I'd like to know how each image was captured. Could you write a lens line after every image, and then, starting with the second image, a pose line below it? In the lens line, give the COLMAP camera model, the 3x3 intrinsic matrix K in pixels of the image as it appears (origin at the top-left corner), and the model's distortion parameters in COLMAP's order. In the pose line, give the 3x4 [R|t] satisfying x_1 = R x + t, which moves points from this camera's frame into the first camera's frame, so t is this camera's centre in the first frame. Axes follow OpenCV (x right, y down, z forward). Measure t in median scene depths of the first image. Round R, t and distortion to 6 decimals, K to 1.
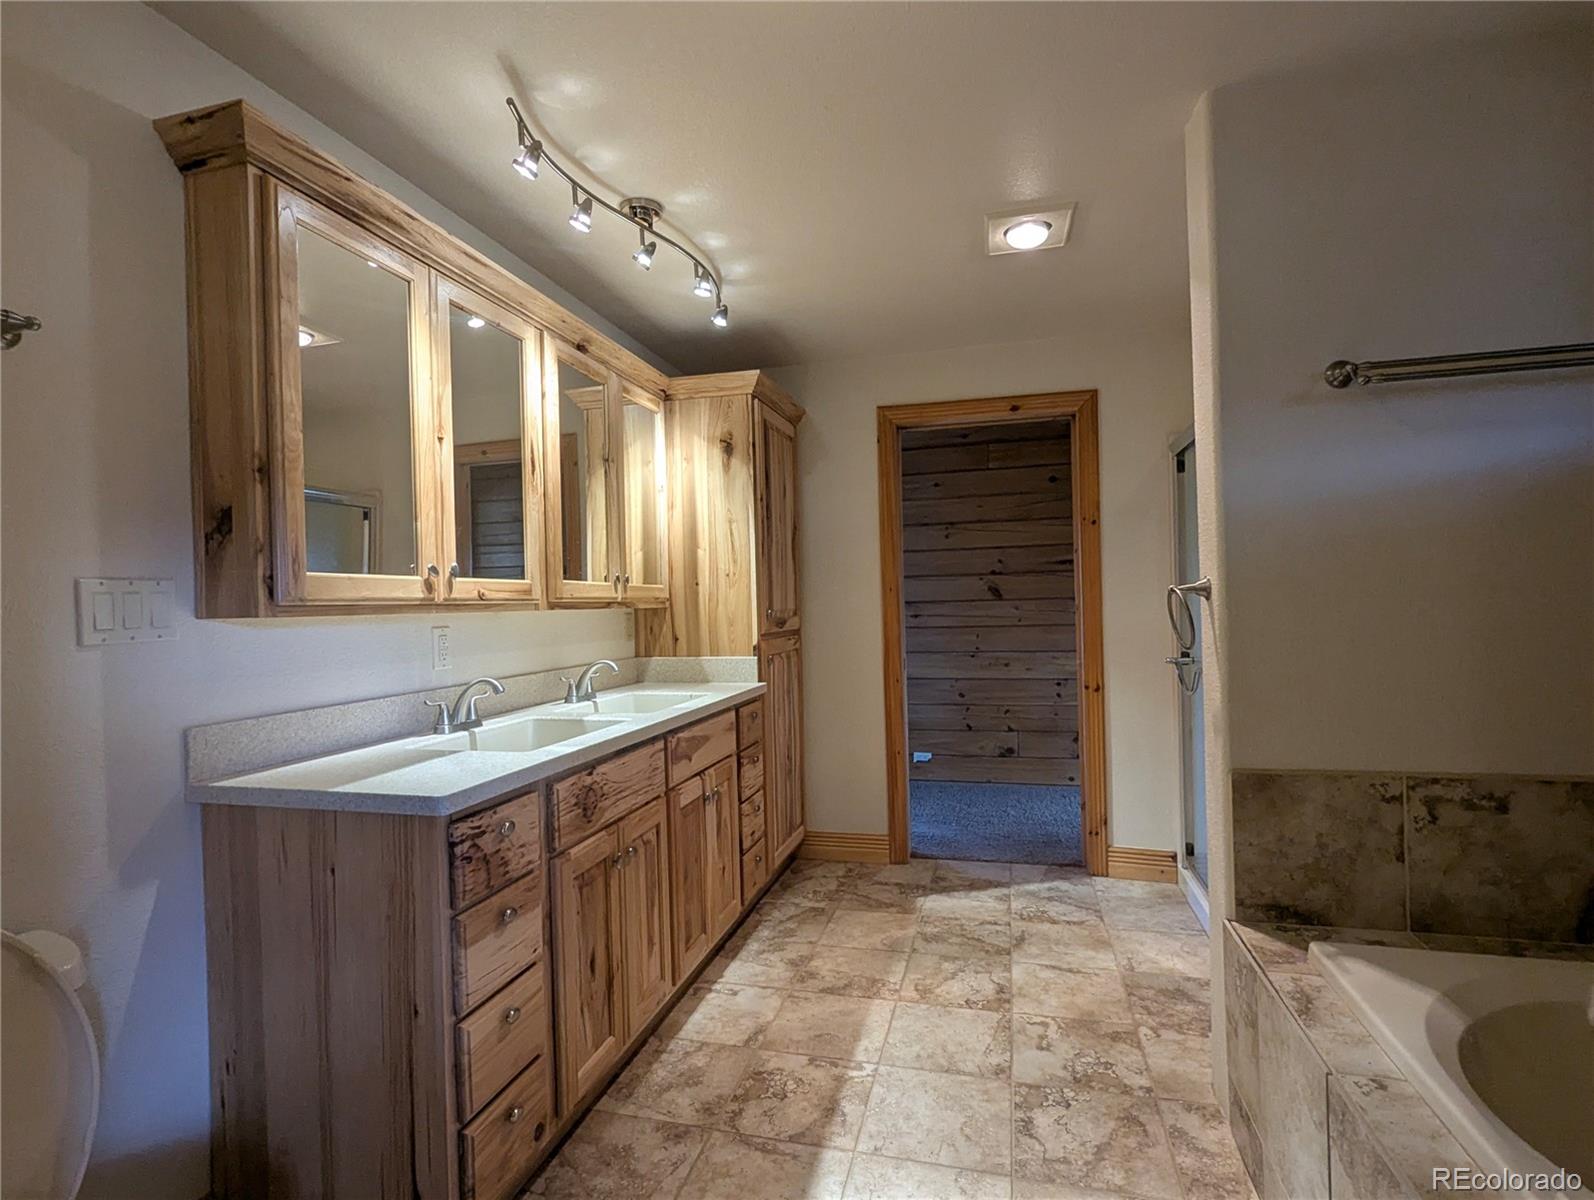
lens RADIAL K [[787.6, 0, 796.7], [0, 787.6, 603.4], [0, 0, 1]] dist [-0.004502, -0.000813]
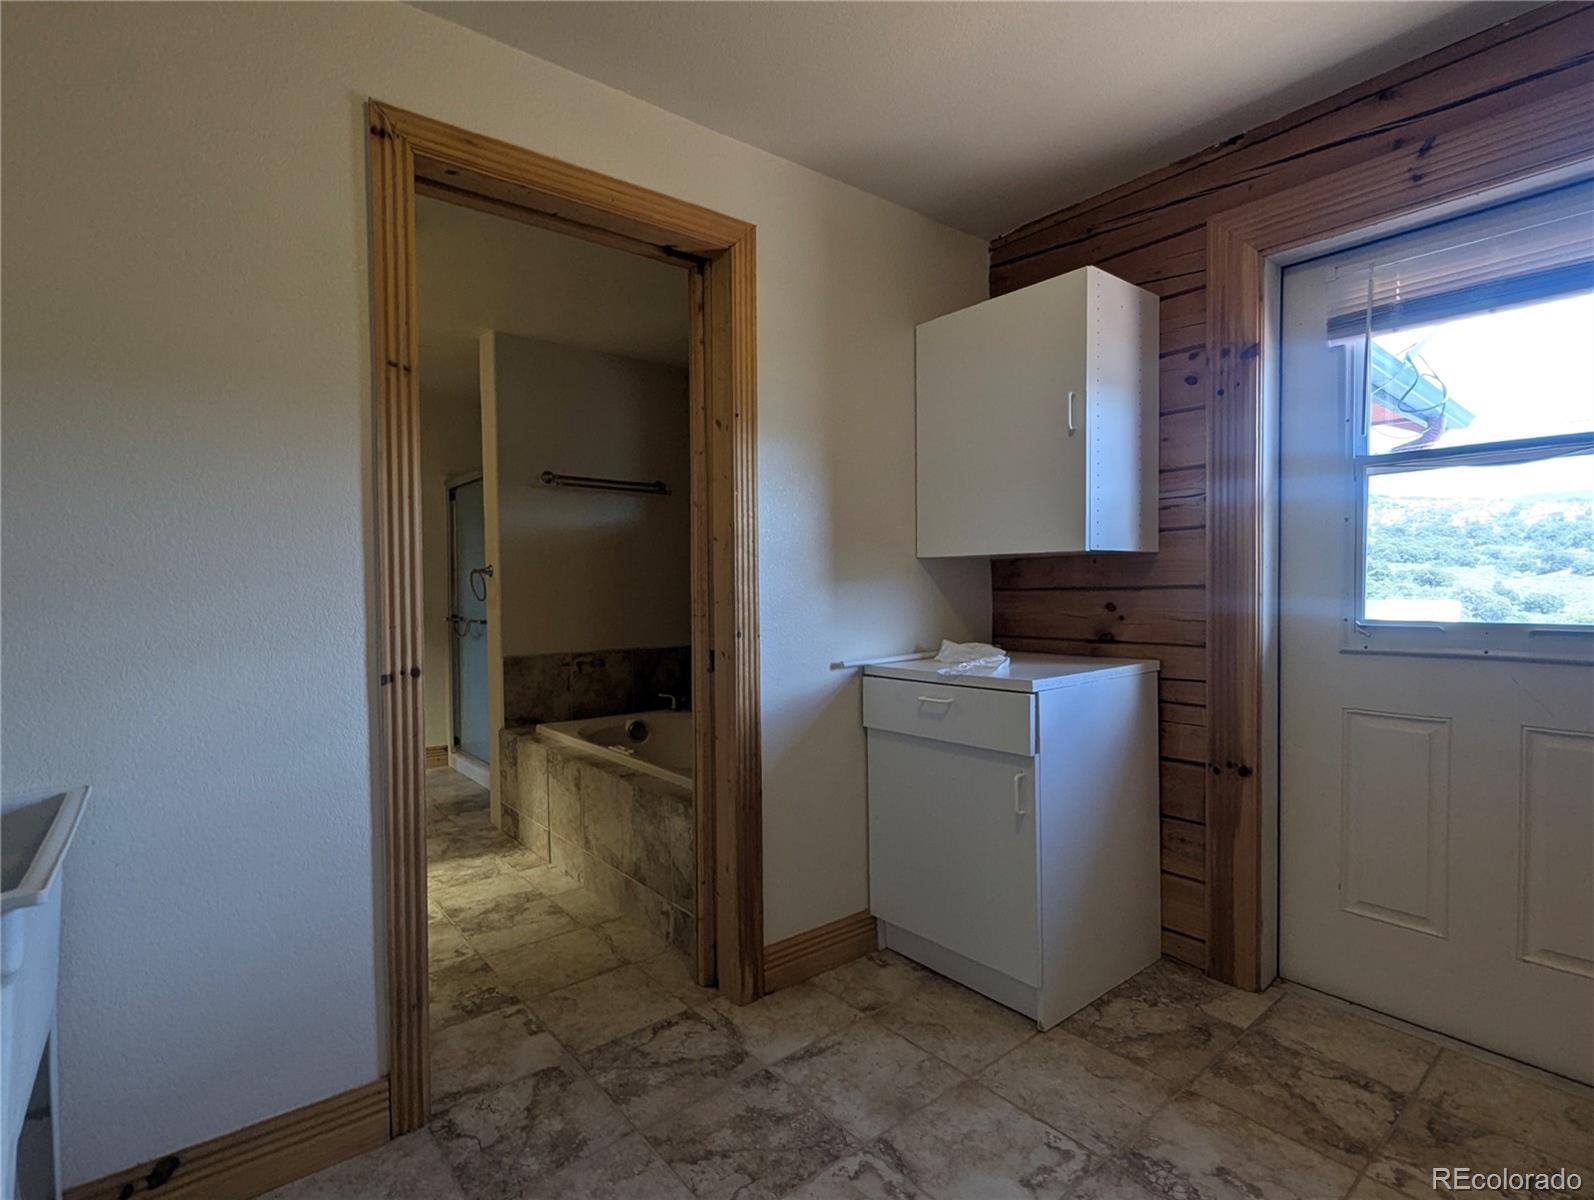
lens RADIAL K [[787.6, 0, 798.5], [0, 787.6, 601.9], [0, 0, 1]] dist [-0.004502, -0.000813]
pose [[0.584188, 0.005970, 0.811597, -0.611726], [-0.005751, 0.999978, -0.003216, 0.055703], [-0.811598, -0.002789, 0.584209, -0.768658]]
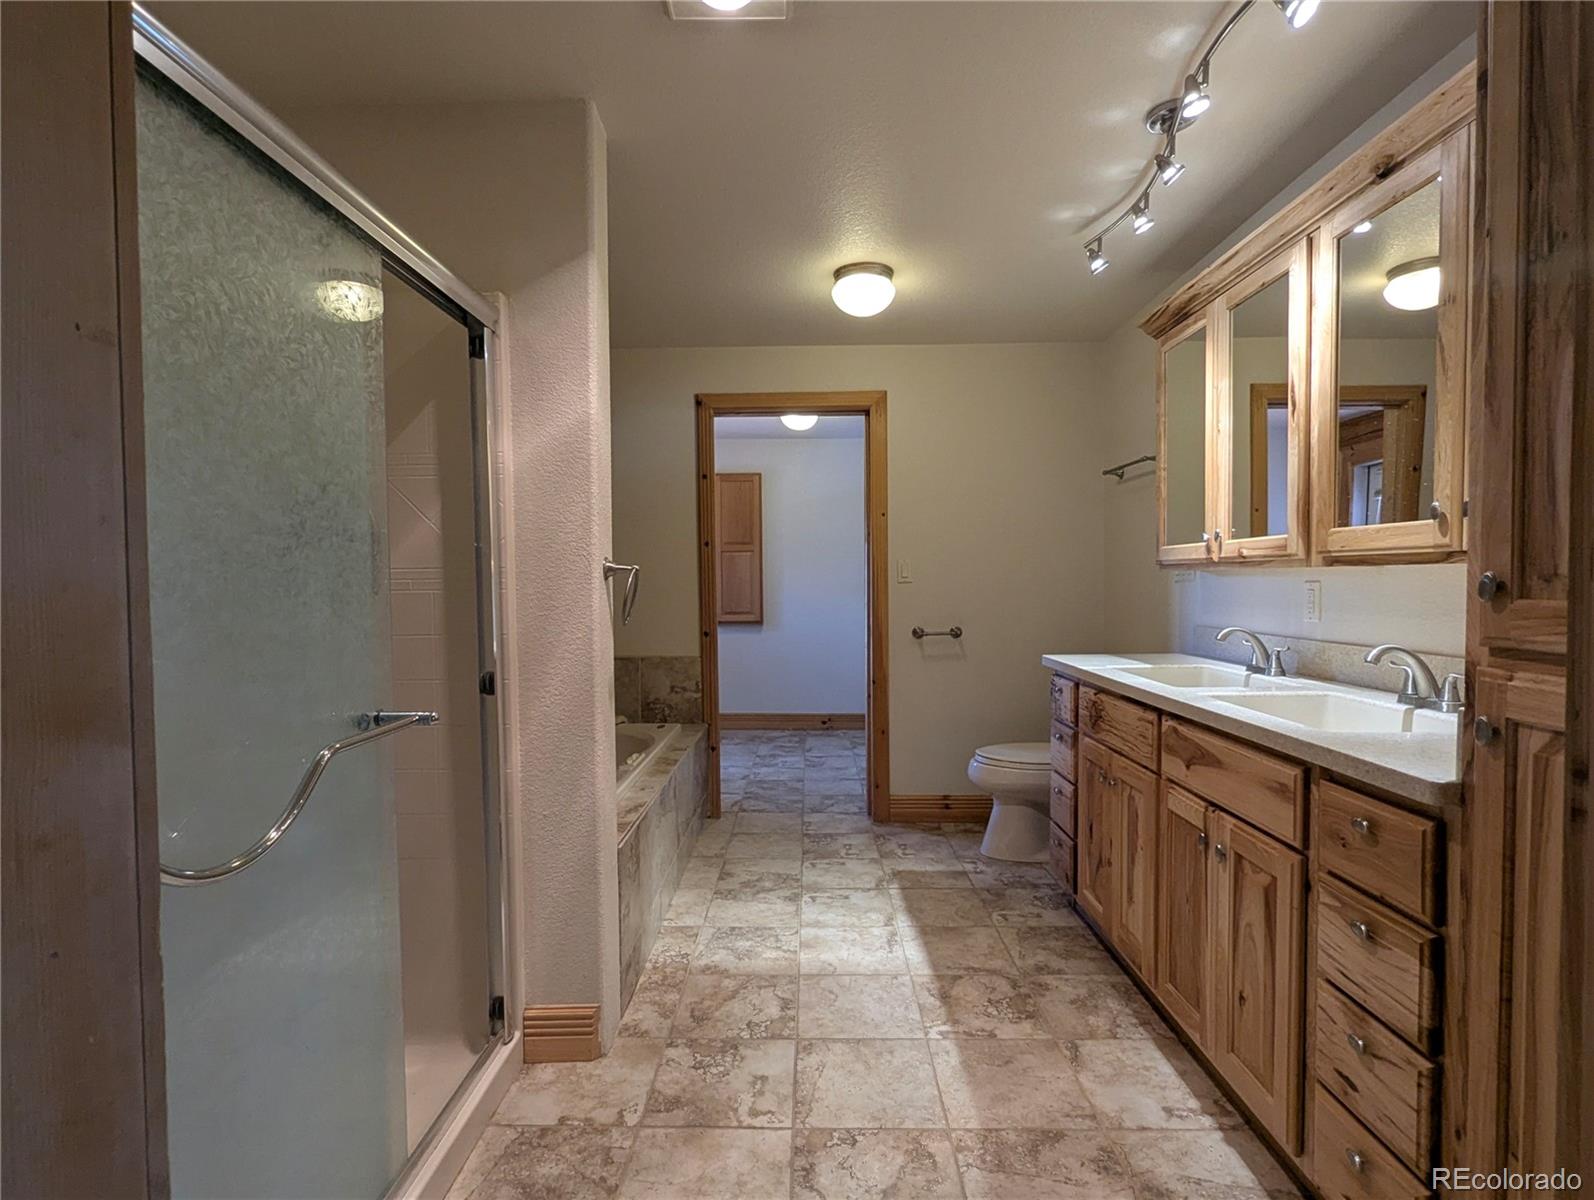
lens RADIAL K [[774.9, 0, 799.1], [0, 774.9, 604.7], [0, 0, 1]] dist [0.000326, 0.000003]
pose [[-0.968727, 0.042324, -0.244493, 0.486862], [0.034186, 0.998714, 0.037438, -0.000923], [0.245763, 0.027909, -0.968928, 1.938968]]
